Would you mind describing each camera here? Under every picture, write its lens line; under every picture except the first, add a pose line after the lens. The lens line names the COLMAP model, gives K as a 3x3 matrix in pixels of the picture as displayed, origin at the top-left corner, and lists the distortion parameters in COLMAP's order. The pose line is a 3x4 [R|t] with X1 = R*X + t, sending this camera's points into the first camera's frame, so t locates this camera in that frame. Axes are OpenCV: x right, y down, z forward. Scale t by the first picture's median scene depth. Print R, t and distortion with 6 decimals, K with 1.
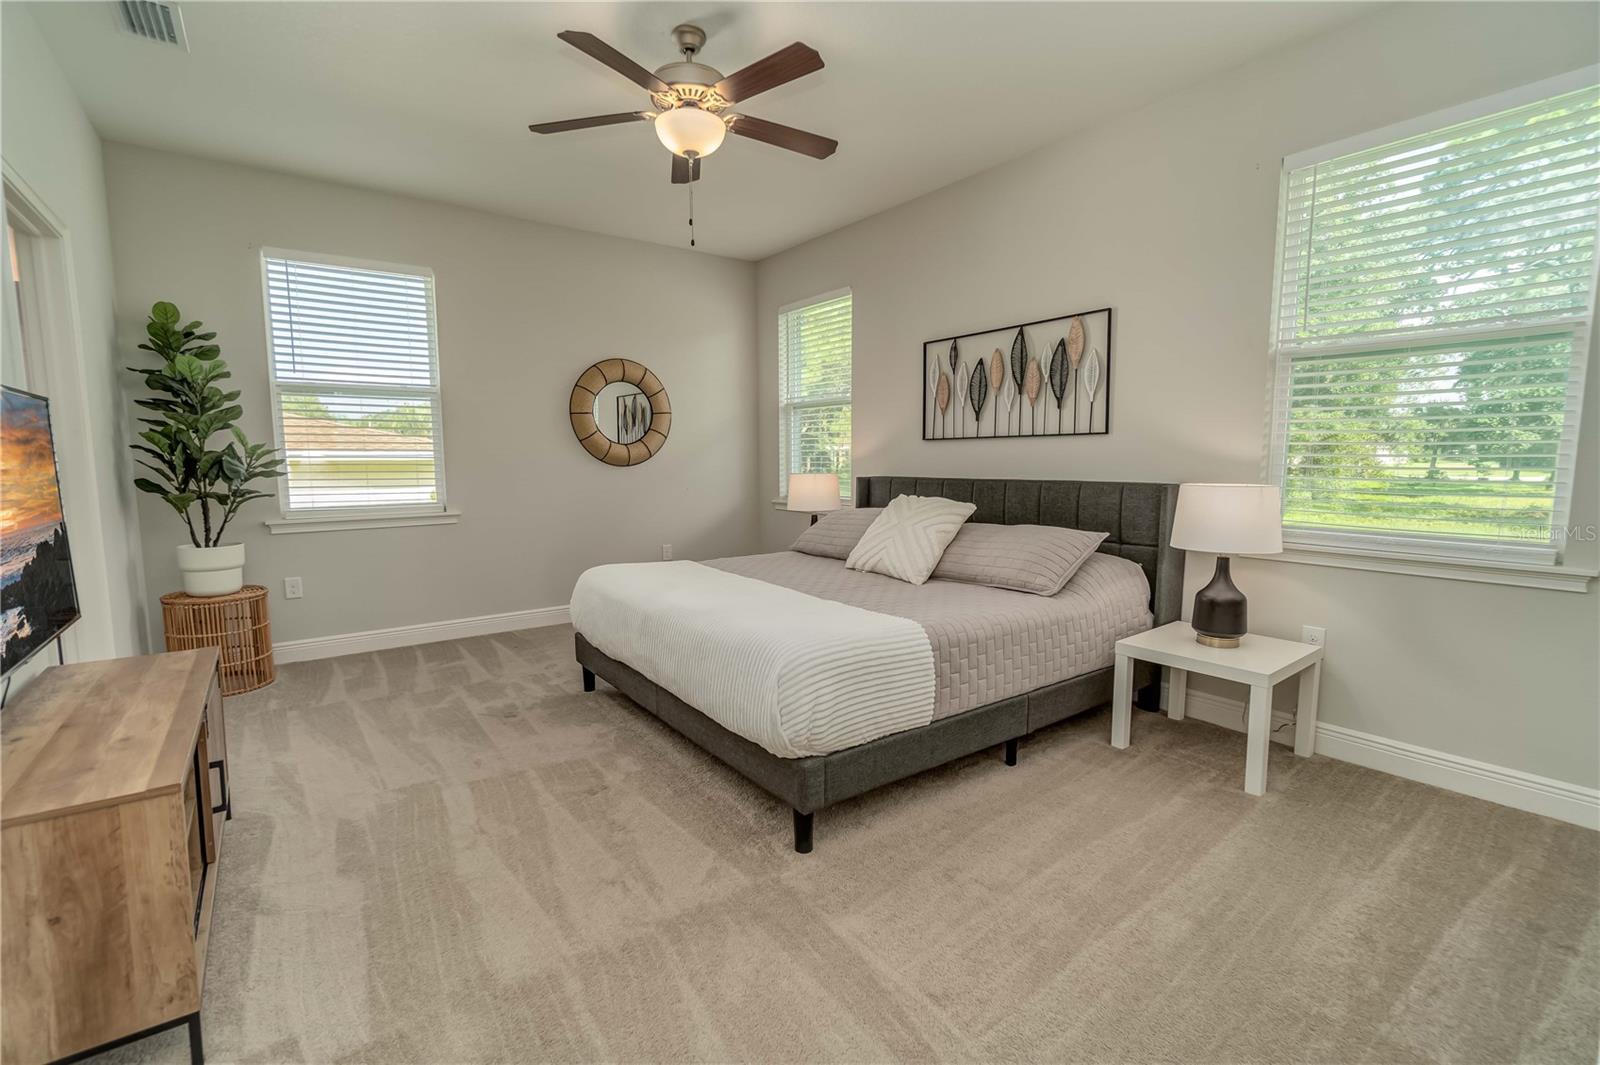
lens RADIAL K [[700.3, 0, 791.2], [0, 700.3, 531.3], [0, 0, 1]] dist [-0.004764, -0.000250]
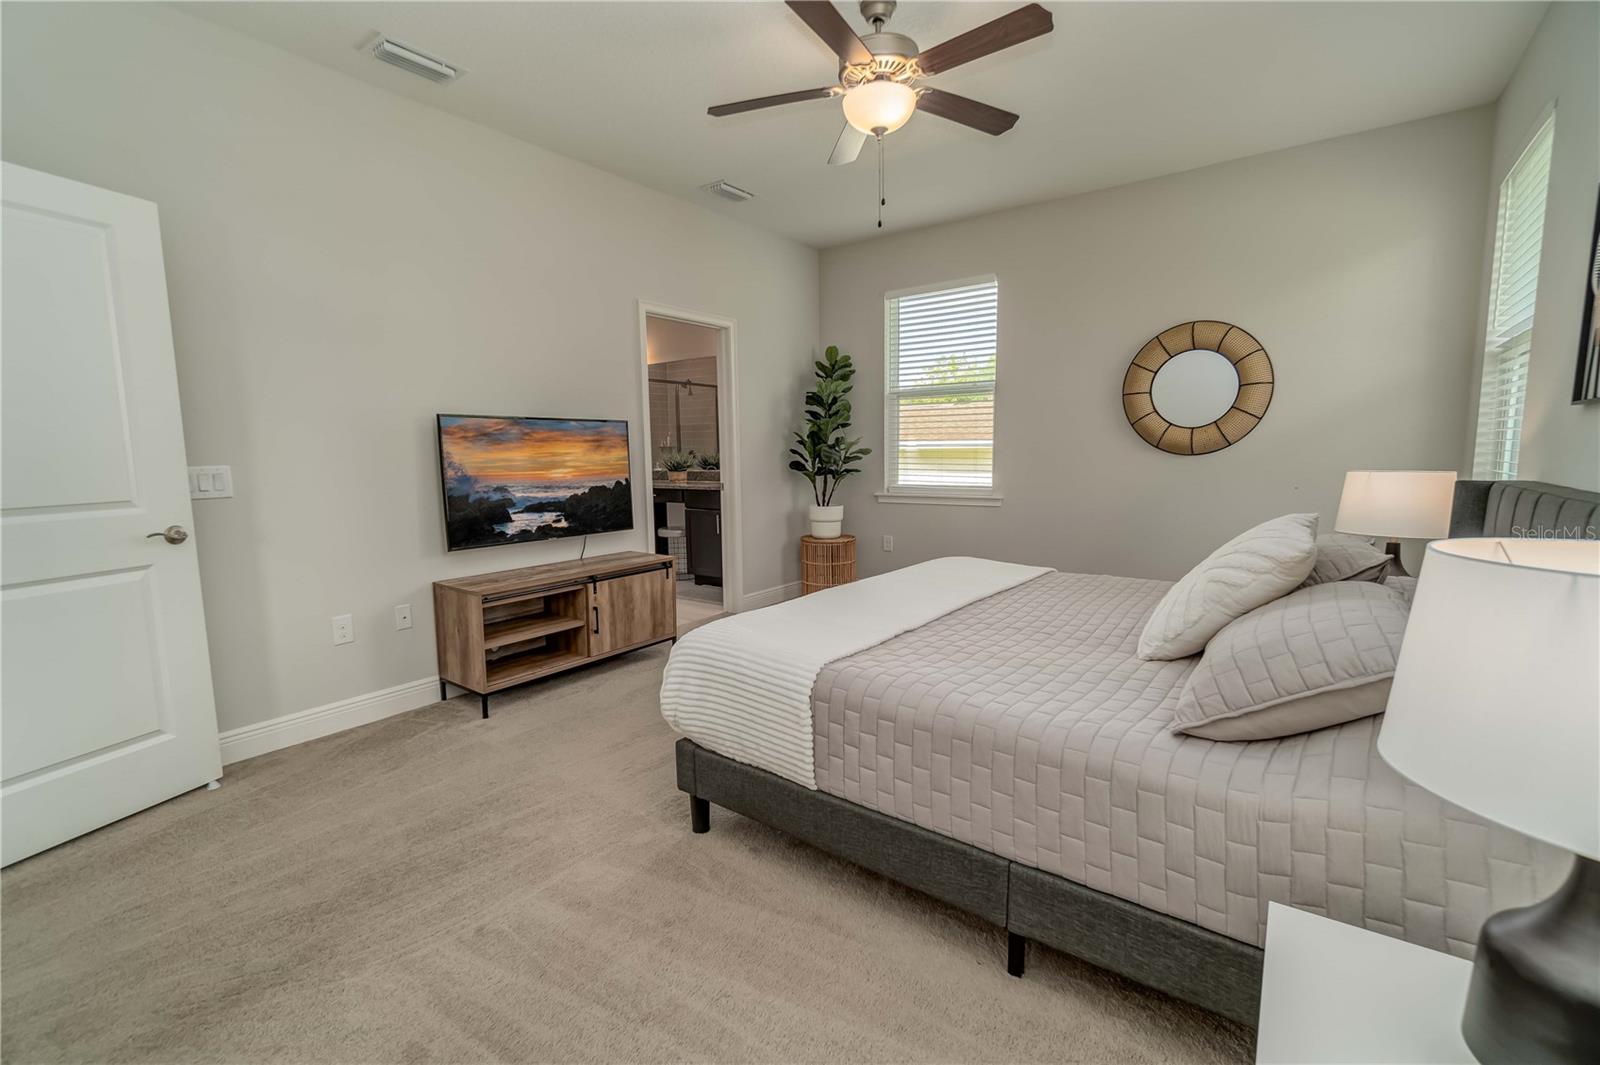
lens RADIAL K [[700.3, 0, 791.2], [0, 700.3, 531.3], [0, 0, 1]] dist [-0.004764, -0.000250]
pose [[0.287713, 0.112931, -0.951035, 0.600580], [-0.091808, 0.991702, 0.089986, -0.053569], [0.953306, 0.061423, 0.295693, 0.482402]]
